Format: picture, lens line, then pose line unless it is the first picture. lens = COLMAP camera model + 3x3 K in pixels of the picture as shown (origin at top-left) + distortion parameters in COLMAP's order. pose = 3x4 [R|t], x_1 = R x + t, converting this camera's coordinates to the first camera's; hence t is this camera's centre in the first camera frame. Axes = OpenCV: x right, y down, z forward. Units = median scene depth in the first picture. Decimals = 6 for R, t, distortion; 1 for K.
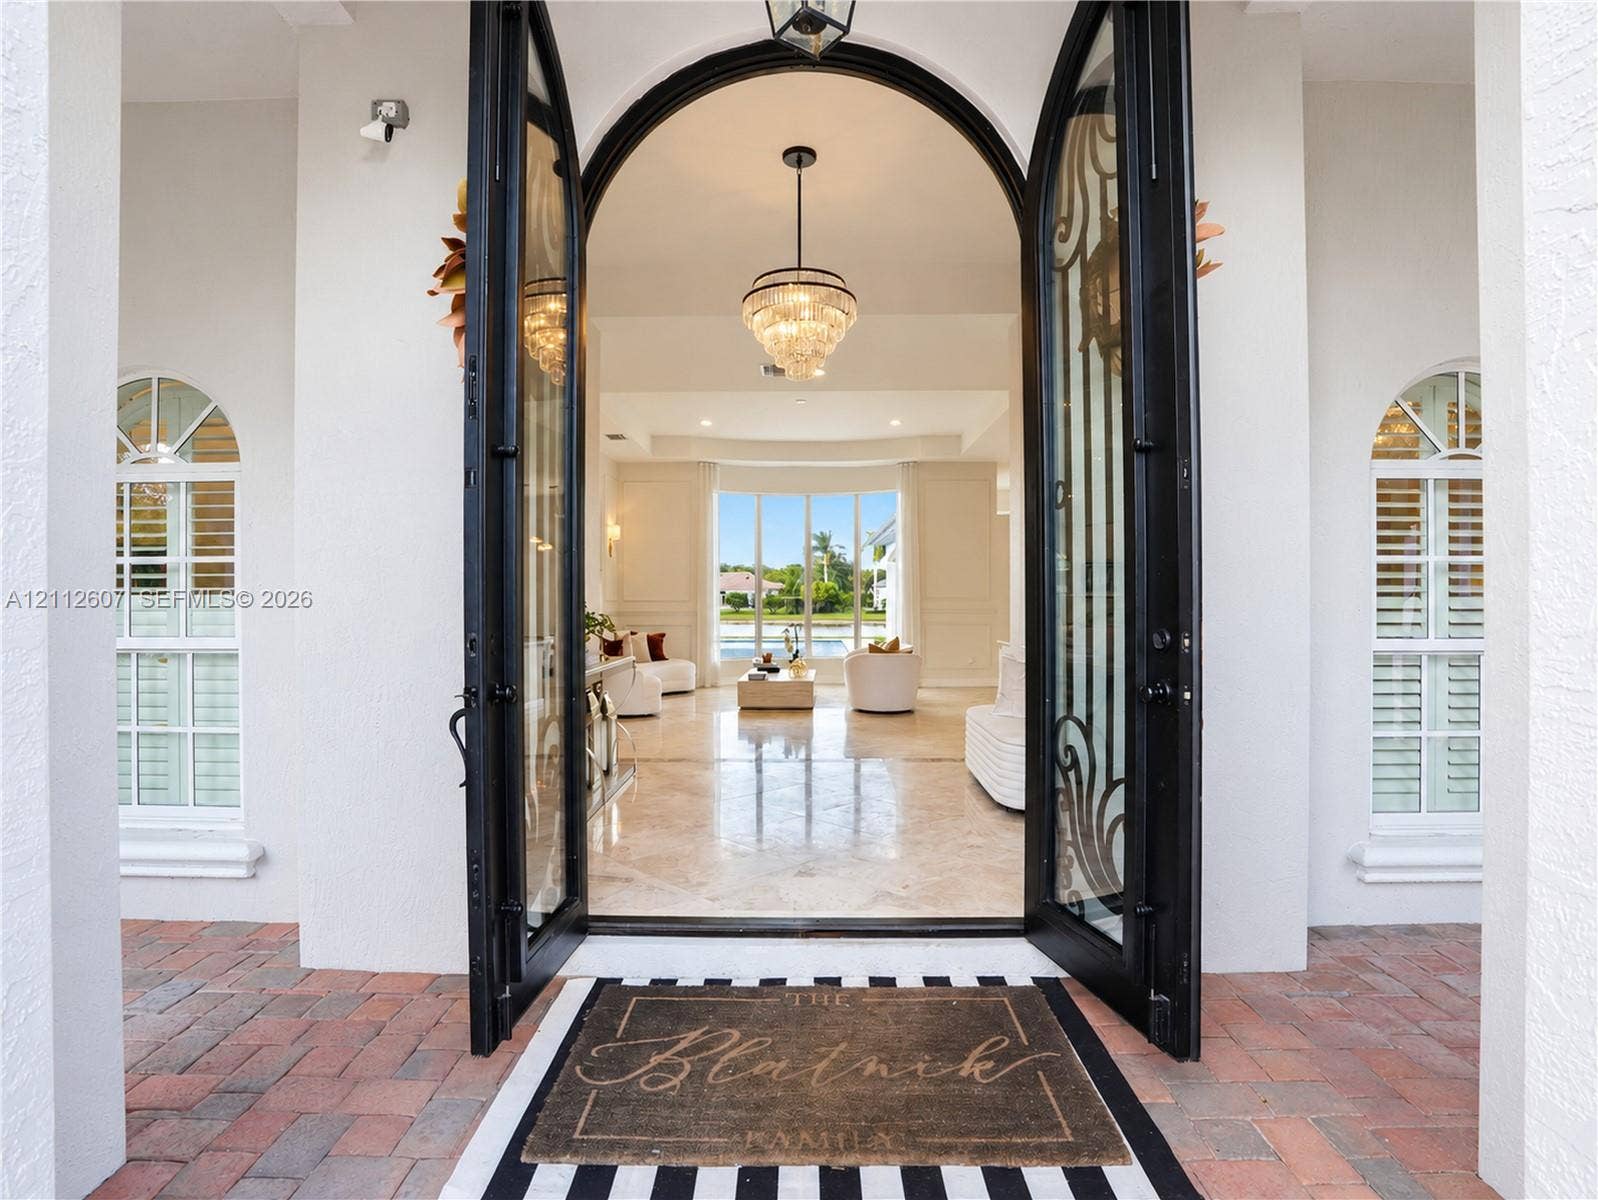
lens RADIAL K [[840.0, 0, 799.0], [0, 840.0, 600.0], [0, 0, 1]] dist [-0.002995, -0.000042]
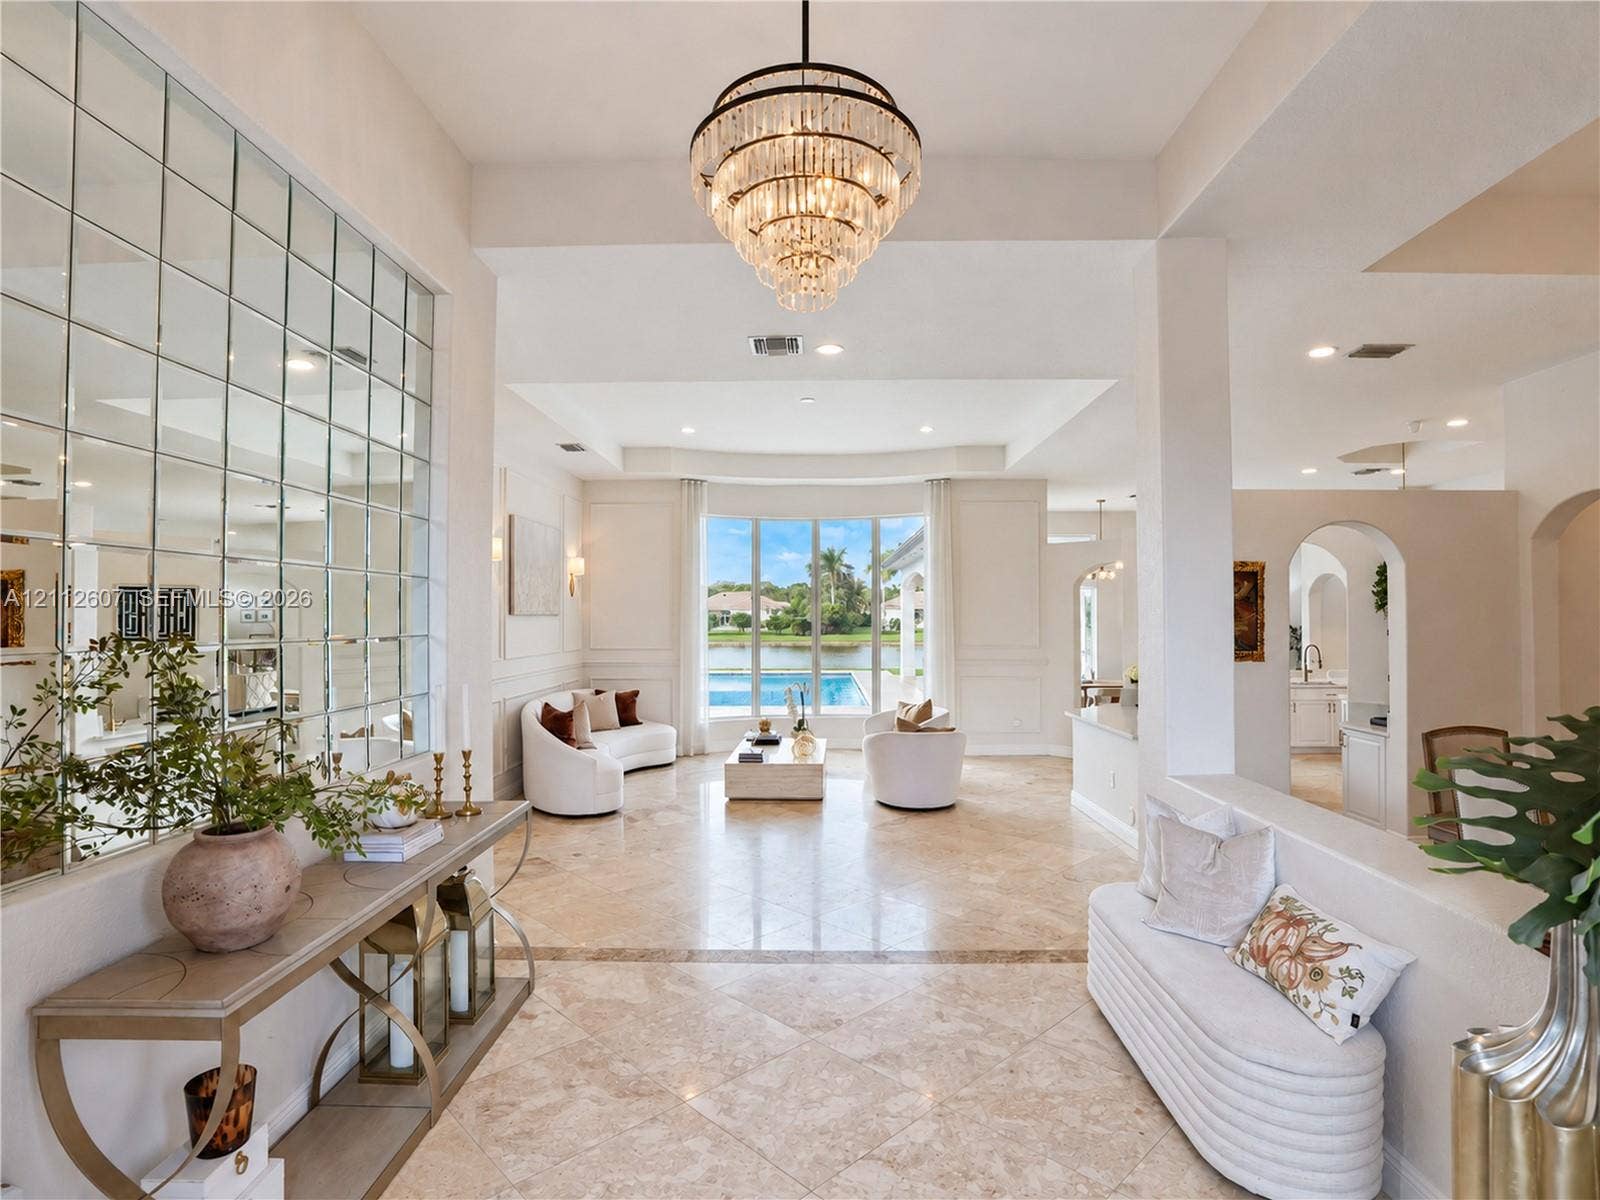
lens RADIAL K [[841.0, 0, 800.0], [0, 841.0, 600.0], [0, 0, 1]] dist [-0.002995, -0.000042]
pose [[0.999981, 0.000504, -0.006140, 0.000209], [-0.000620, 0.999820, -0.018948, -0.034428], [0.006130, 0.018951, 0.999802, 0.203989]]
